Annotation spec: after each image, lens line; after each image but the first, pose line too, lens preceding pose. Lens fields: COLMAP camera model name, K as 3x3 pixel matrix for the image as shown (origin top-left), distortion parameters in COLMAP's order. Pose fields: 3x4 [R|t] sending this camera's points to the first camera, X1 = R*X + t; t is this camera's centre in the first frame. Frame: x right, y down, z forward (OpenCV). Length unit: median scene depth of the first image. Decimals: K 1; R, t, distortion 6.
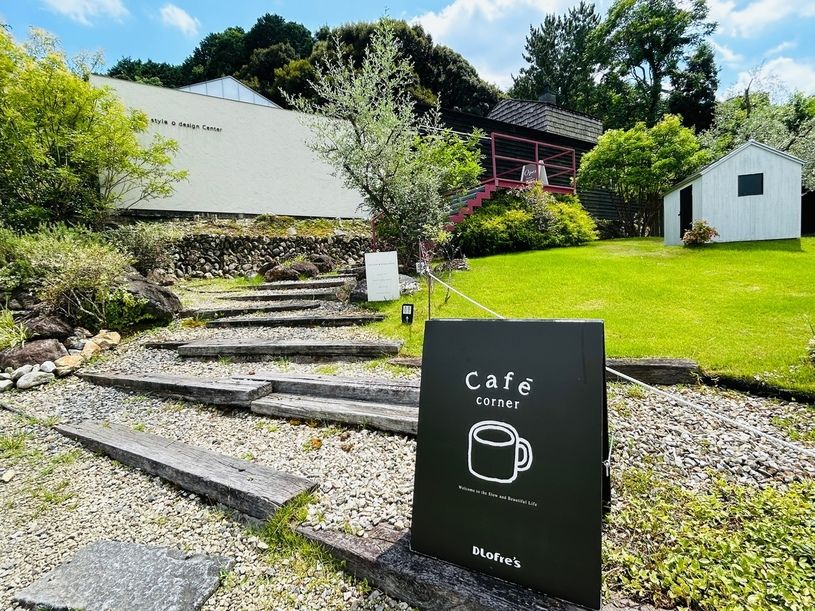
lens RADIAL K [[406.7, 0, 407.1], [0, 406.7, 307.1], [0, 0, 1]] dist [-0.017244, 0.001562]
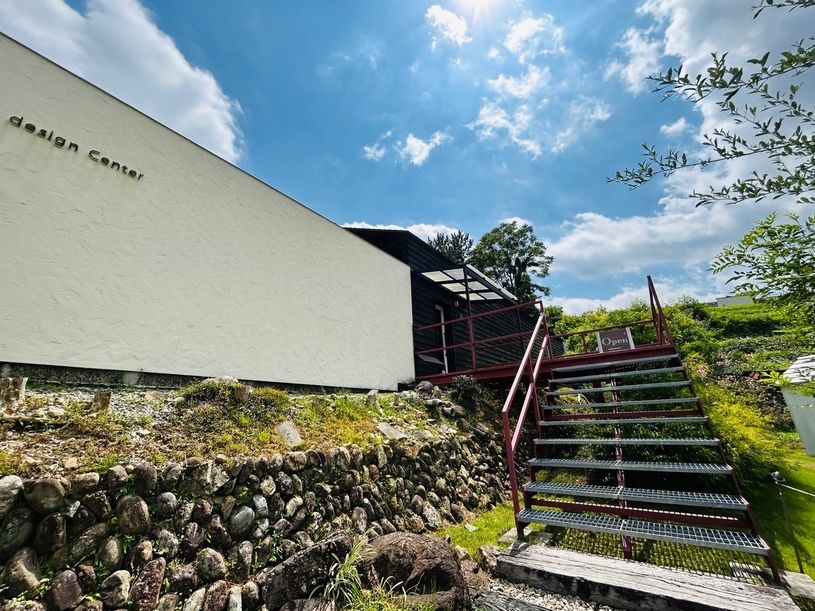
lens RADIAL K [[326.2, 0, 405.2], [0, 326.2, 303.9], [0, 0, 1]] dist [-0.000067, 0.000187]
pose [[0.939151, 0.132684, 0.316844, -0.302039], [0.011422, 0.909814, -0.414858, -0.175240], [-0.343314, 0.393233, 0.852938, 0.691681]]
